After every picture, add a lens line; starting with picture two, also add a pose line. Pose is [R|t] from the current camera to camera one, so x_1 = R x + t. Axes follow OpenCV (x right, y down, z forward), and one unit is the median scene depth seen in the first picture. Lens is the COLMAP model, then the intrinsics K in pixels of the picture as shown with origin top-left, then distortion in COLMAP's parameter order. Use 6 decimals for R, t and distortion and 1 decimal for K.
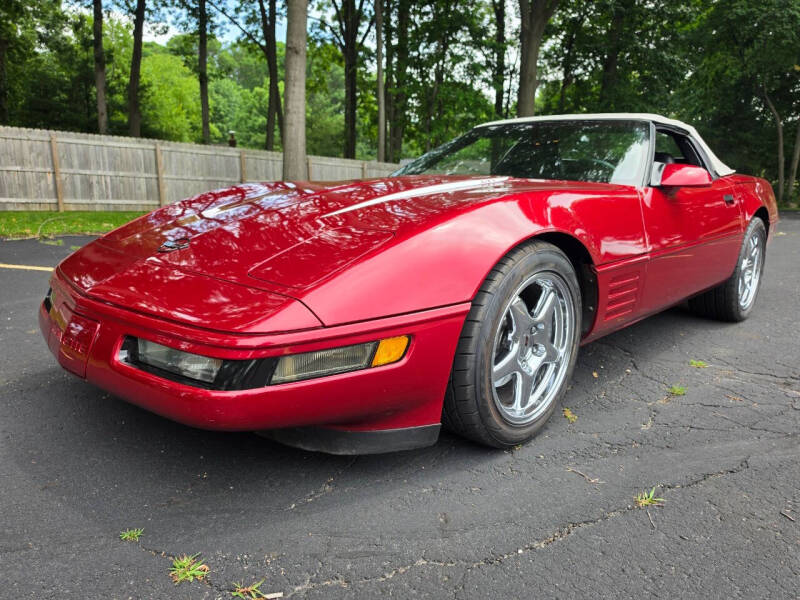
lens RADIAL K [[570.6, 0, 397.8], [0, 570.6, 302.2], [0, 0, 1]] dist [0.005161, -0.033249]
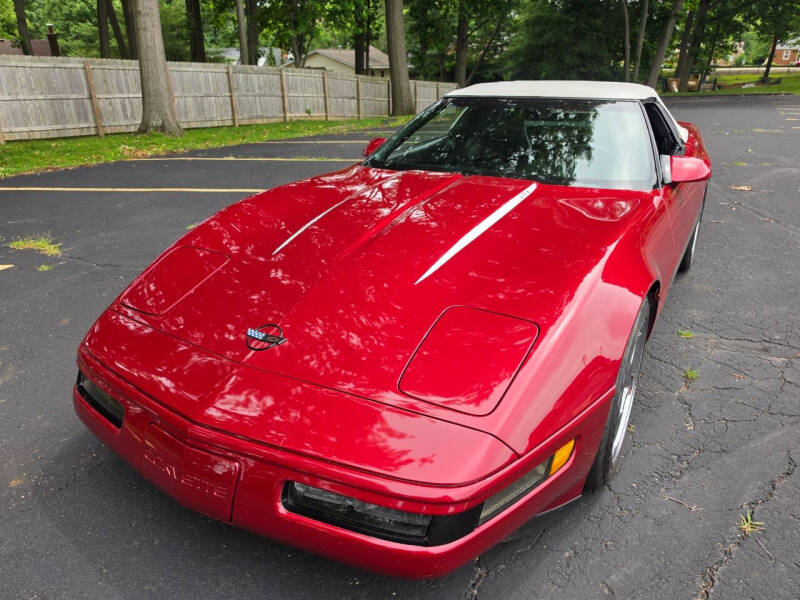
lens RADIAL K [[575.4, 0, 400.0], [0, 575.4, 300.0], [0, 0, 1]] dist [-0.025248, -0.005095]
pose [[0.969332, -0.114704, 0.217344, -0.048651], [0.074707, 0.980074, 0.184048, -0.039834], [-0.234125, -0.162166, 0.958586, 0.014758]]
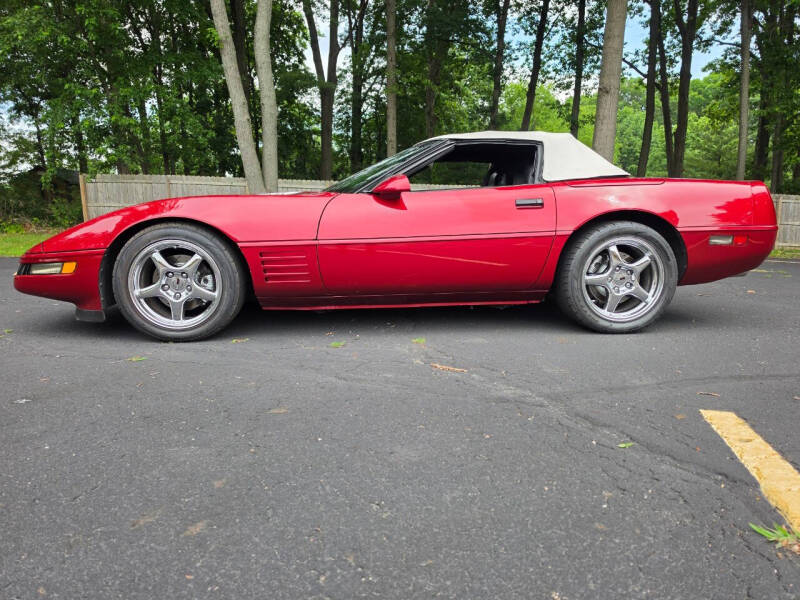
lens RADIAL K [[555.0, 0, 398.3], [0, 555.0, 299.5], [0, 0, 1]] dist [0.090945, -0.127855]
pose [[0.751855, 0.065904, -0.656026, 0.242550], [-0.115137, 0.992827, -0.032217, 0.013438], [0.649197, 0.099756, 0.754050, 0.020494]]
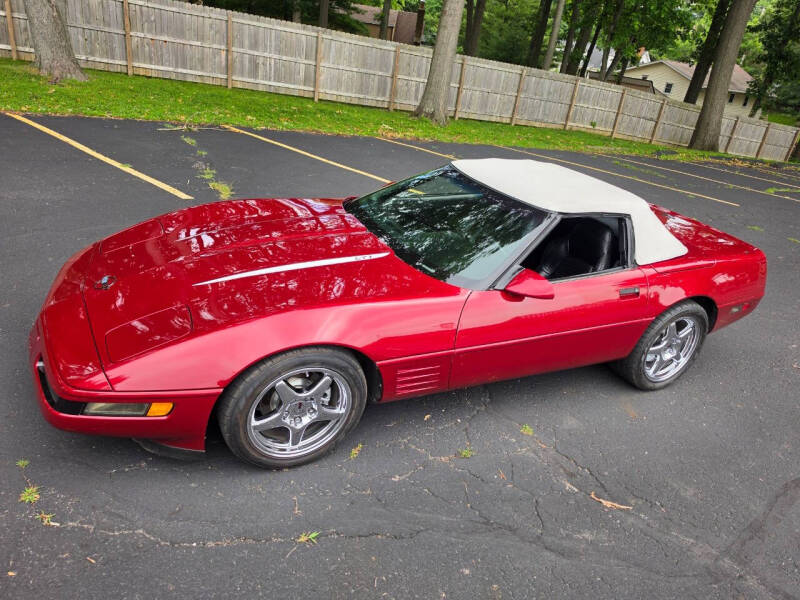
lens RADIAL K [[561.0, 0, 393.7], [0, 561.0, 290.9], [0, 0, 1]] dist [0.073969, -0.106927]
pose [[0.936420, 0.239361, -0.256563, 0.097578], [-0.185336, 0.958284, 0.217582, -0.073754], [0.297941, -0.156198, 0.941718, -0.029700]]
